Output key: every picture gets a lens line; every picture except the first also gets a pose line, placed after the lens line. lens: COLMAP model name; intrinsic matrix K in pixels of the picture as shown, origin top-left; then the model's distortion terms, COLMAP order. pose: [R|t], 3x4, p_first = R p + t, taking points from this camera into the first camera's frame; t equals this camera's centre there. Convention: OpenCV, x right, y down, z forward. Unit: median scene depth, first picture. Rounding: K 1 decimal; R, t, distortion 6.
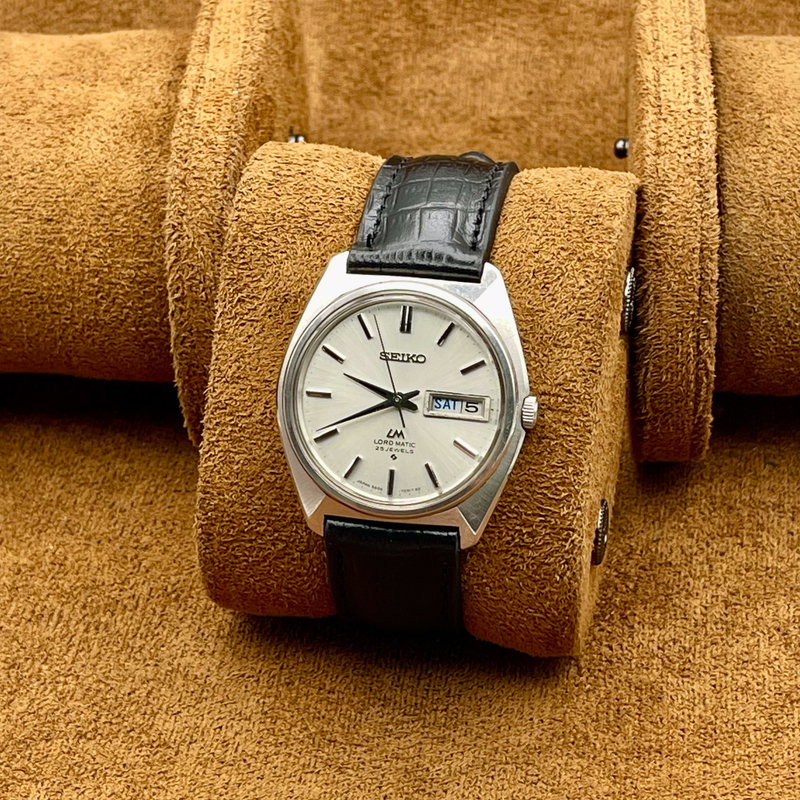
lens RADIAL K [[2196.1, 0, 400.0], [0, 2196.1, 400.0], [0, 0, 1]] dist [0.243071, -0.884894]
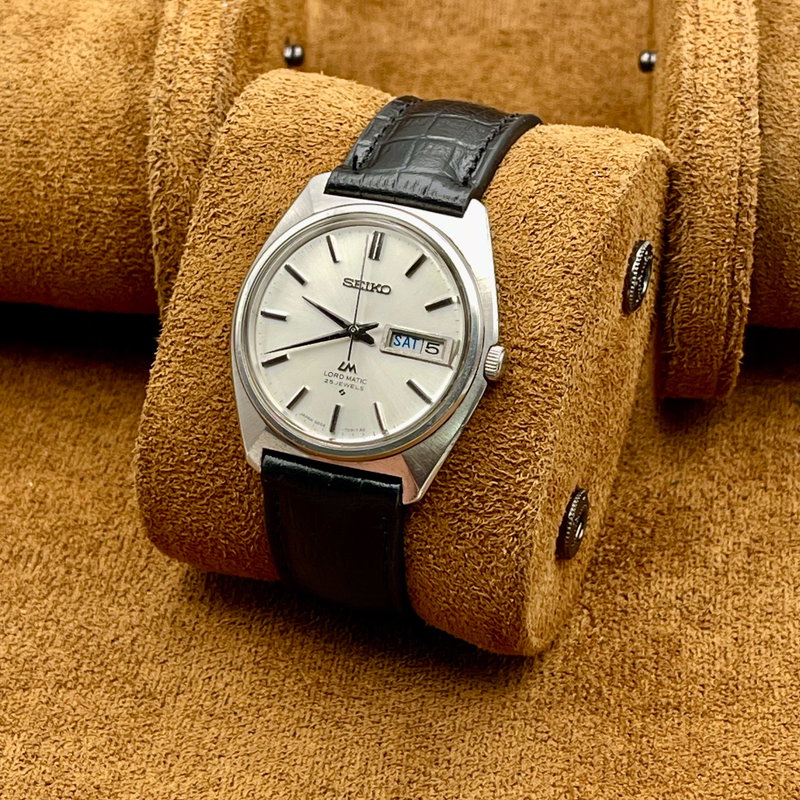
lens RADIAL K [[2196.1, 0, 400.0], [0, 2196.1, 400.0], [0, 0, 1]] dist [0.243071, -0.884894]
pose [[0.983678, 0.130939, -0.123418, 0.131987], [-0.141732, 0.986408, -0.083130, 0.100097], [0.110856, 0.099266, 0.988867, 0.094776]]
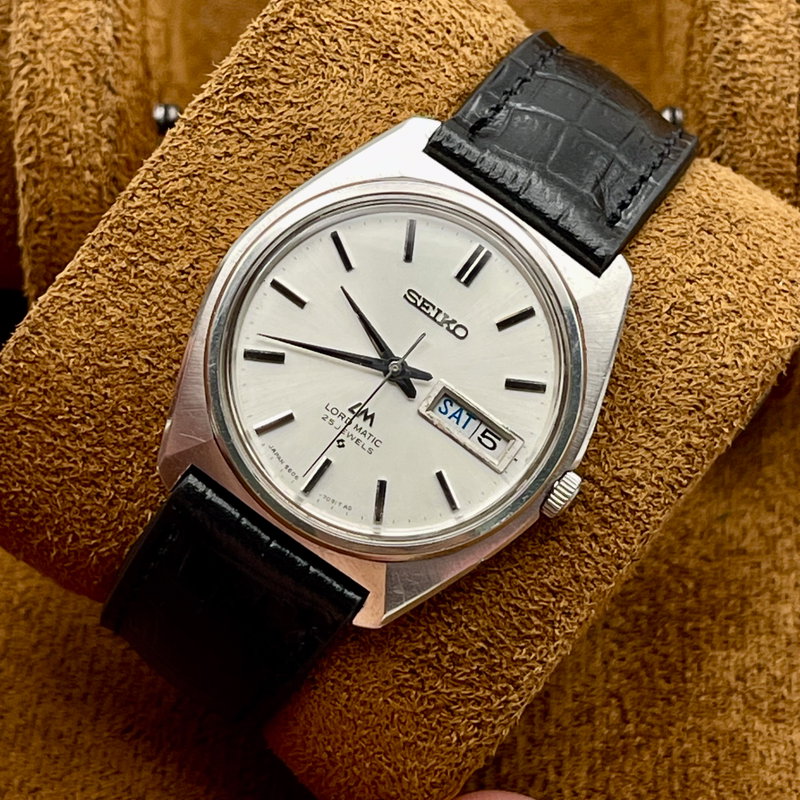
lens RADIAL K [[2733.2, 0, 365.9], [0, 2733.2, 401.7], [0, 0, 1]] dist [0.198749, 1.205427]
pose [[0.844954, 0.516460, 0.139004, -0.108698], [-0.516516, 0.855411, -0.038516, 0.041288], [-0.138797, -0.039253, 0.989543, 0.227813]]
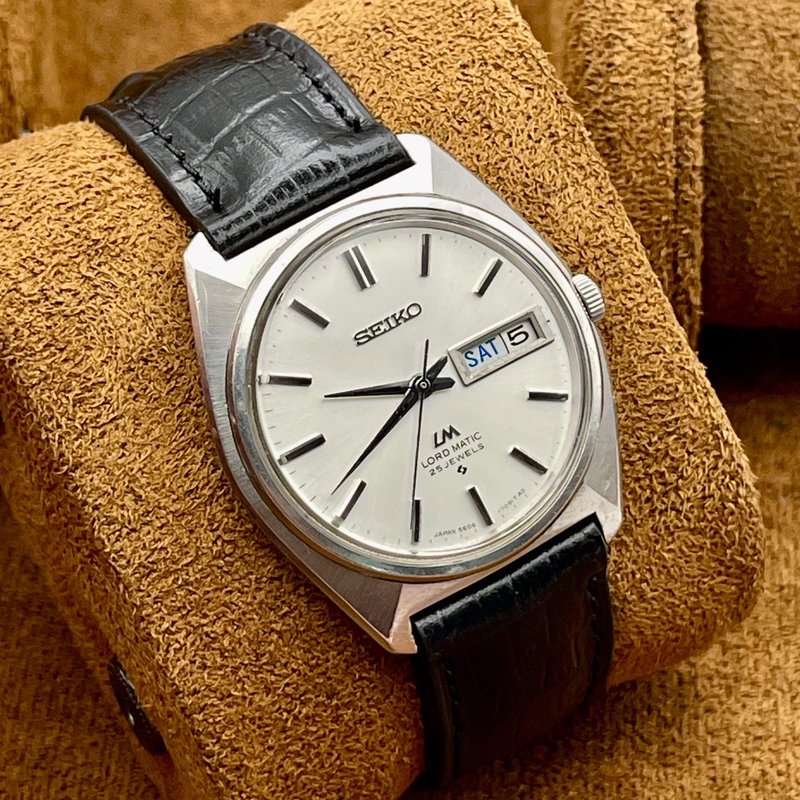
lens RADIAL K [[2733.2, 0, 365.9], [0, 2733.2, 401.7], [0, 0, 1]] dist [0.198749, 1.205427]
pose [[0.756492, -0.503929, 0.416863, -0.325863], [0.530537, 0.845578, 0.059405, -0.048782], [-0.382426, 0.176222, 0.907026, 0.308189]]
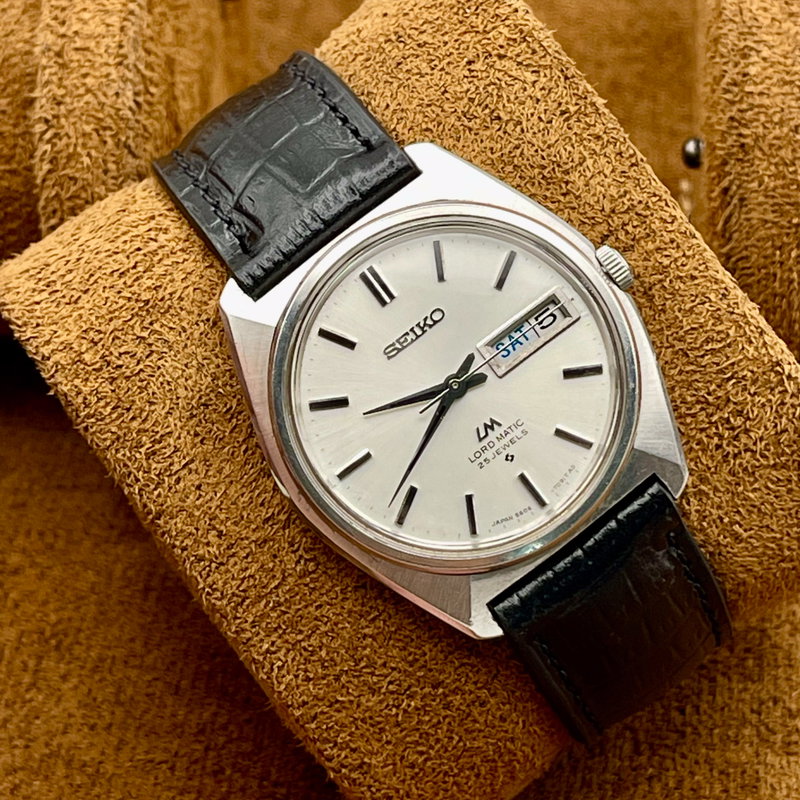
lens RADIAL K [[2733.2, 0, 365.9], [0, 2733.2, 401.7], [0, 0, 1]] dist [0.198749, 1.205427]
pose [[0.725860, -0.655632, 0.208022, -0.184429], [0.675594, 0.736368, -0.036537, 0.014594], [-0.129226, 0.167060, 0.977441, 0.220984]]
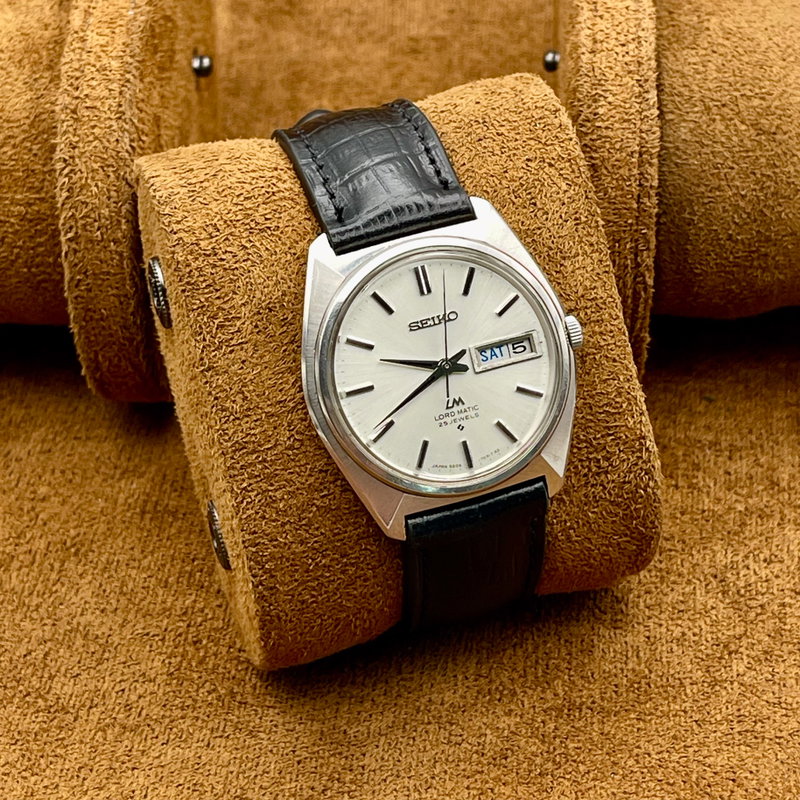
lens RADIAL K [[2196.1, 0, 400.0], [0, 2196.1, 400.0], [0, 0, 1]] dist [0.243071, -0.884894]
pose [[0.874333, -0.333088, 0.352980, -0.336825], [0.335946, 0.940266, 0.055139, -0.042736], [-0.350261, 0.070372, 0.934005, 0.152616]]
